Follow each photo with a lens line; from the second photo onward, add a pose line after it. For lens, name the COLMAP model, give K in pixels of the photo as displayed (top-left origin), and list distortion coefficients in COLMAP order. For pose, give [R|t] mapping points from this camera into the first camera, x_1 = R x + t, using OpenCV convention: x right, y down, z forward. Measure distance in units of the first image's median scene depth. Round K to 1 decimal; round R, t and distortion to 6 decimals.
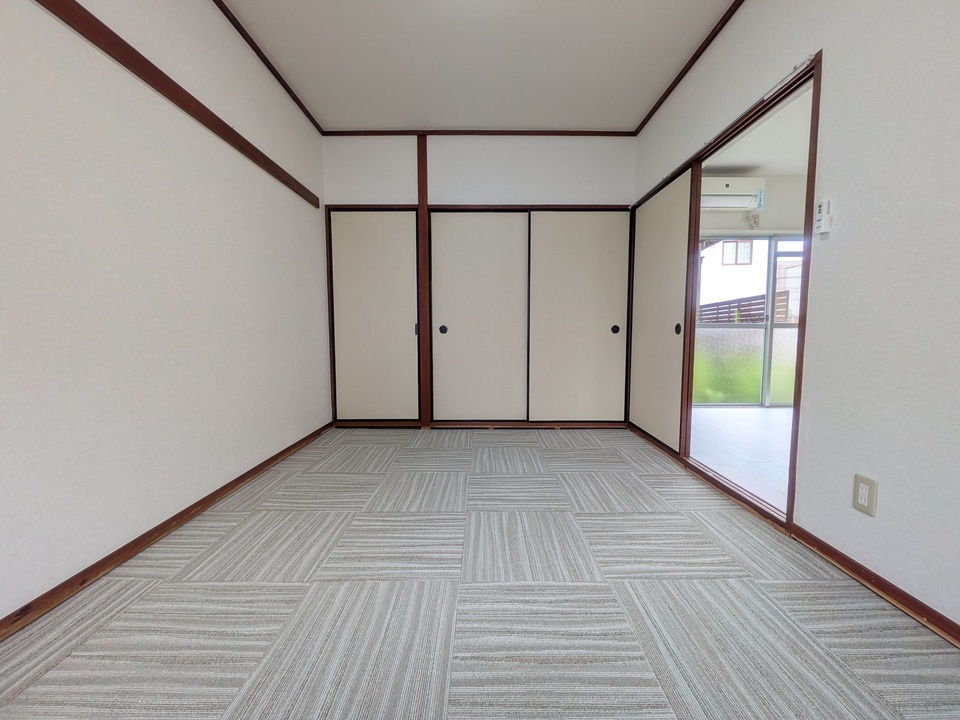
lens RADIAL K [[385.5, 0, 477.9], [0, 385.5, 362.1], [0, 0, 1]] dist [-0.008762, -0.000436]
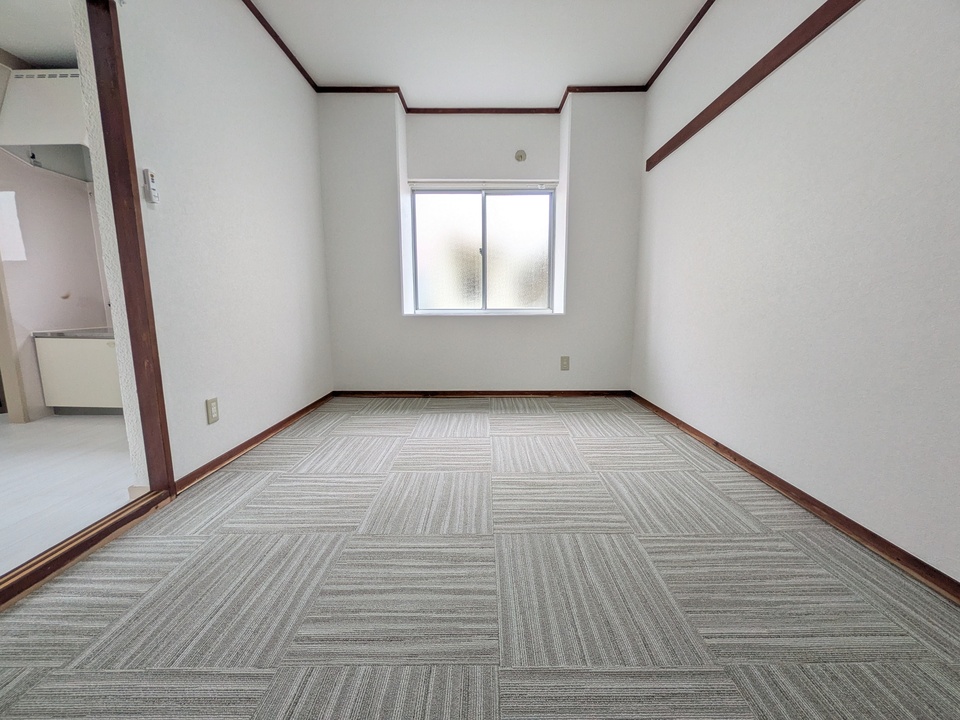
lens RADIAL K [[385.5, 0, 483.5], [0, 385.5, 357.9], [0, 0, 1]] dist [-0.008762, -0.000436]
pose [[-0.999940, 0.004855, -0.009790, -0.003588], [0.002626, 0.976393, 0.215985, -0.097247], [0.010608, 0.215947, -0.976348, 1.445558]]
